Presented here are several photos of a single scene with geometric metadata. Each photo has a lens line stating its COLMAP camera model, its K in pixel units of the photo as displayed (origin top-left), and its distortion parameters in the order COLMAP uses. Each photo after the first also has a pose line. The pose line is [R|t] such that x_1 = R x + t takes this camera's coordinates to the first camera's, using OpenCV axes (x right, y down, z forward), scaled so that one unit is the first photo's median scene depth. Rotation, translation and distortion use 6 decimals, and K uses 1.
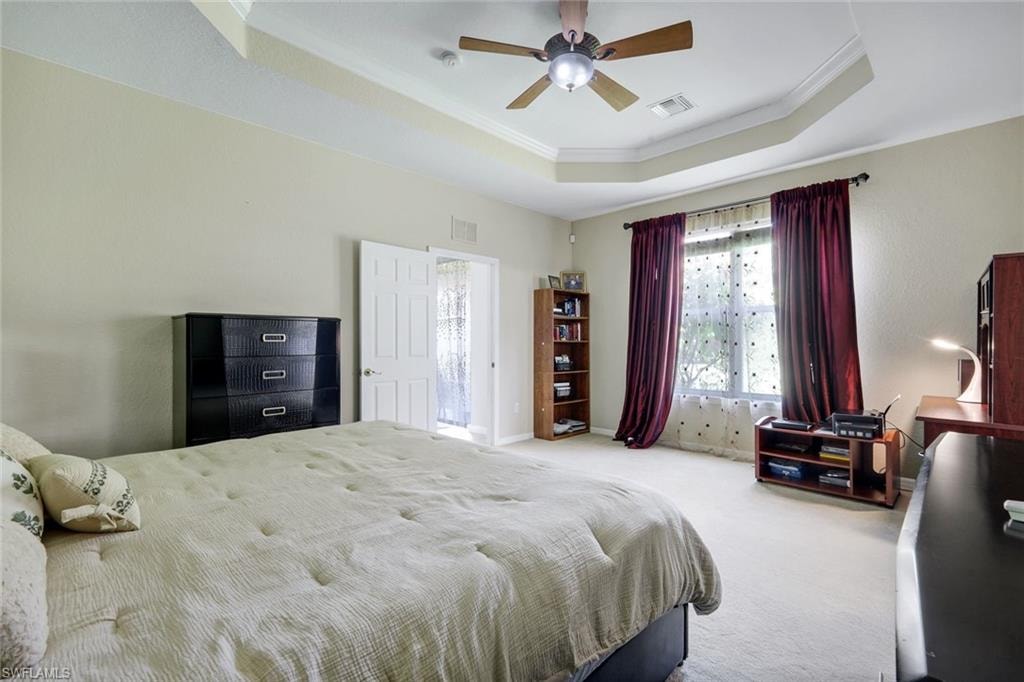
lens RADIAL K [[455.0, 0, 513.3], [0, 455.0, 342.5], [0, 0, 1]] dist [-0.003173, -0.000425]
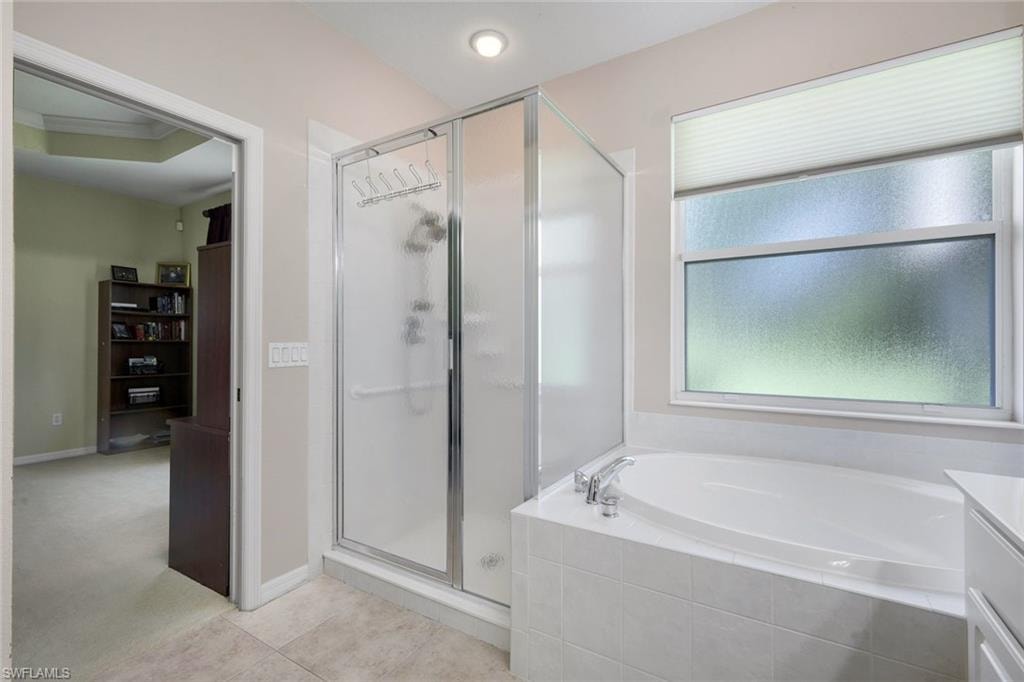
lens RADIAL K [[455.0, 0, 510.6], [0, 455.0, 337.8], [0, 0, 1]] dist [-0.003173, -0.000425]
pose [[0.977426, 0.001520, 0.211272, 0.594447], [0.000833, 0.999939, -0.011049, 0.001758], [-0.211276, 0.010976, 0.977365, -0.008801]]
